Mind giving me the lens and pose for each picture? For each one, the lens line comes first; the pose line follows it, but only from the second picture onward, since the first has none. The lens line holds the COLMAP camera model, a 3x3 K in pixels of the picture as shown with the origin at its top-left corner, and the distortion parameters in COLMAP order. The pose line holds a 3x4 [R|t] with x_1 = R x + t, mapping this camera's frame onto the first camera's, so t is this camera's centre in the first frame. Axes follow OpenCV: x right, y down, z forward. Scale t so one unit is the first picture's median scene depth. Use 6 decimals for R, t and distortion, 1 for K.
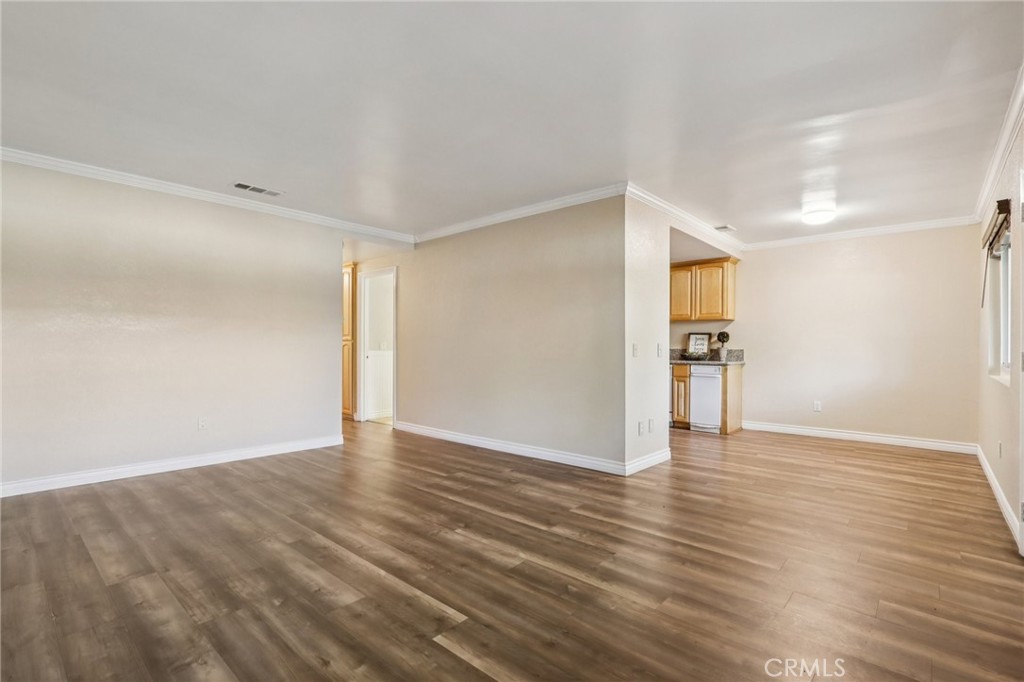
lens RADIAL K [[475.3, 0, 511.1], [0, 475.3, 351.5], [0, 0, 1]] dist [-0.013426, 0.000592]
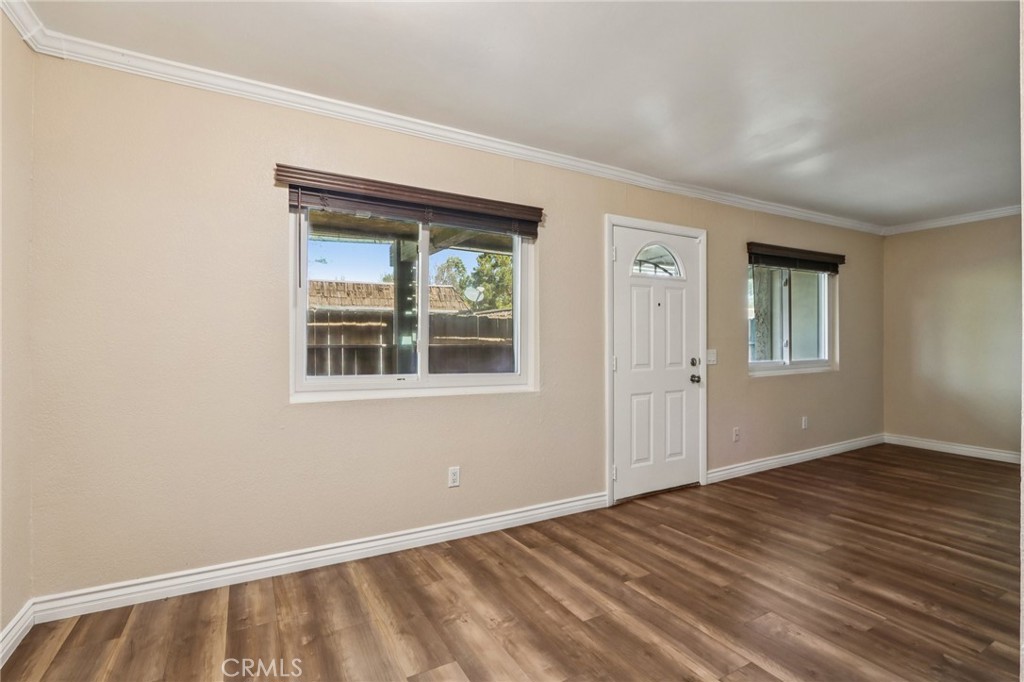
lens RADIAL K [[475.3, 0, 511.4], [0, 475.3, 343.4], [0, 0, 1]] dist [-0.013426, 0.000592]
pose [[-0.942703, -0.002136, 0.333625, 0.468890], [0.001580, 0.999940, 0.010869, -0.025733], [-0.333628, 0.010773, -0.942643, 1.234926]]
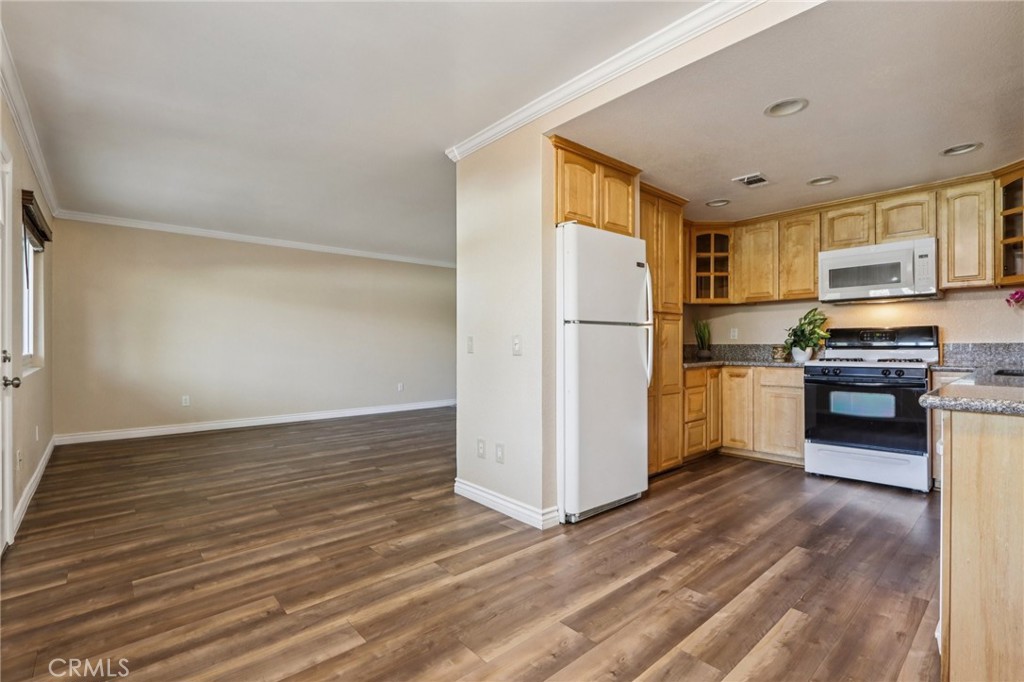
lens RADIAL K [[475.3, 0, 506.8], [0, 475.3, 344.7], [0, 0, 1]] dist [-0.013426, 0.000592]
pose [[-0.130869, 0.000240, -0.991400, 0.876467], [-0.009180, 0.999957, 0.001453, -0.003171], [0.991357, 0.009291, -0.130861, 0.980716]]
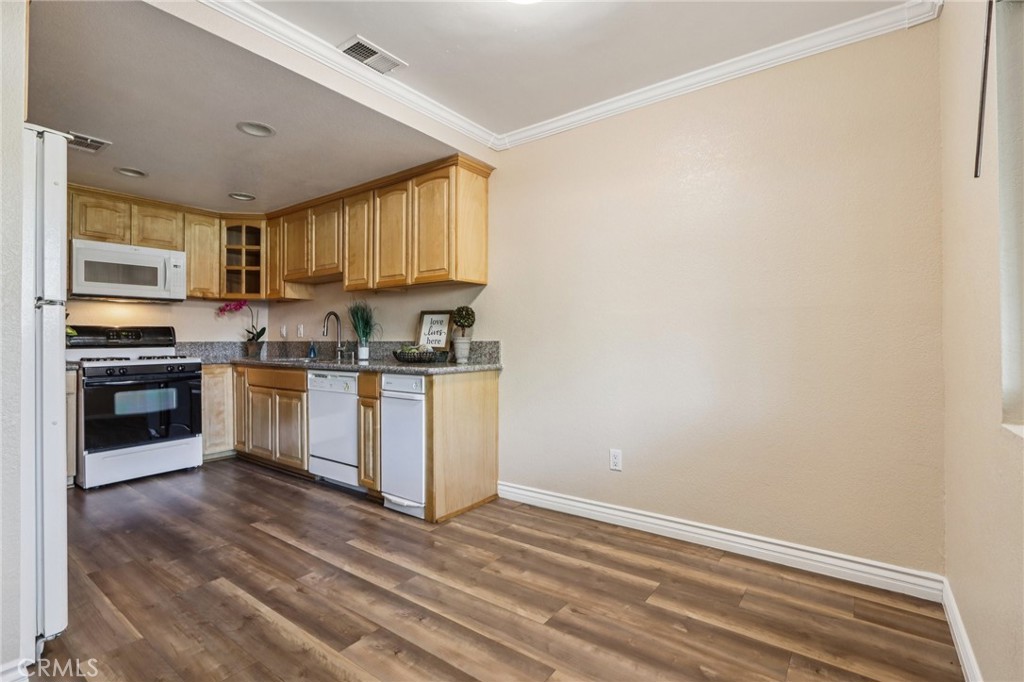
lens RADIAL K [[475.3, 0, 516.1], [0, 475.3, 335.7], [0, 0, 1]] dist [-0.013426, 0.000592]
pose [[0.995323, -0.004677, 0.096489, 0.596961], [0.006967, 0.999702, -0.023409, 0.002550], [-0.096351, 0.023972, 0.995059, 0.634257]]
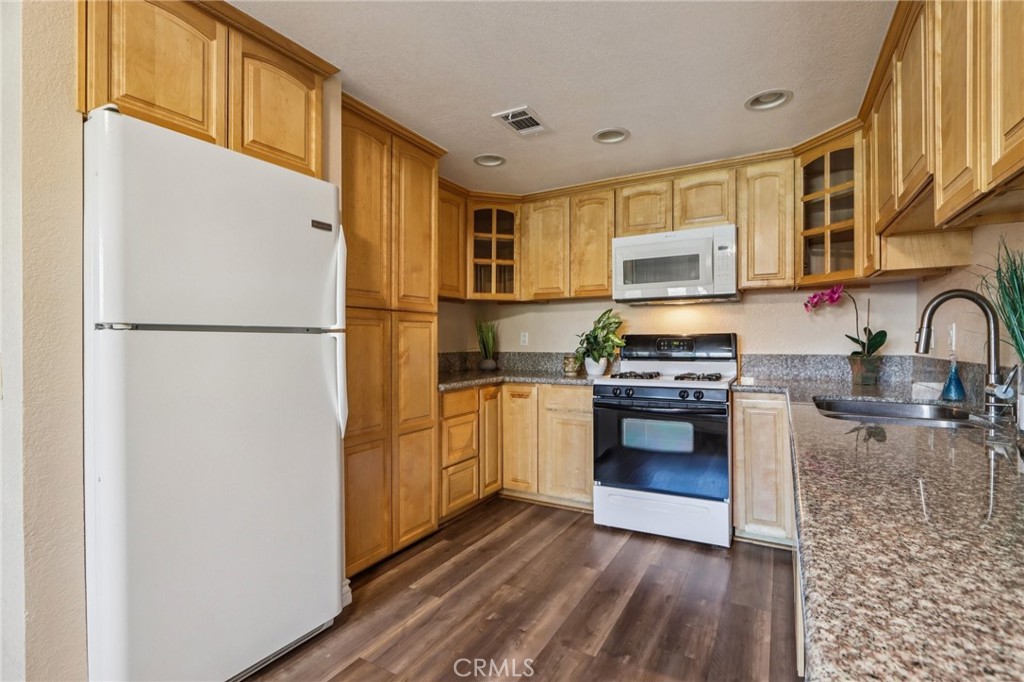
lens RADIAL K [[475.3, 0, 509.0], [0, 475.3, 341.3], [0, 0, 1]] dist [-0.013426, 0.000592]
pose [[0.193011, 0.000071, -0.981197, 0.605325], [-0.010376, 0.999944, -0.001969, -0.023309], [0.981142, 0.010560, 0.193001, 1.144849]]
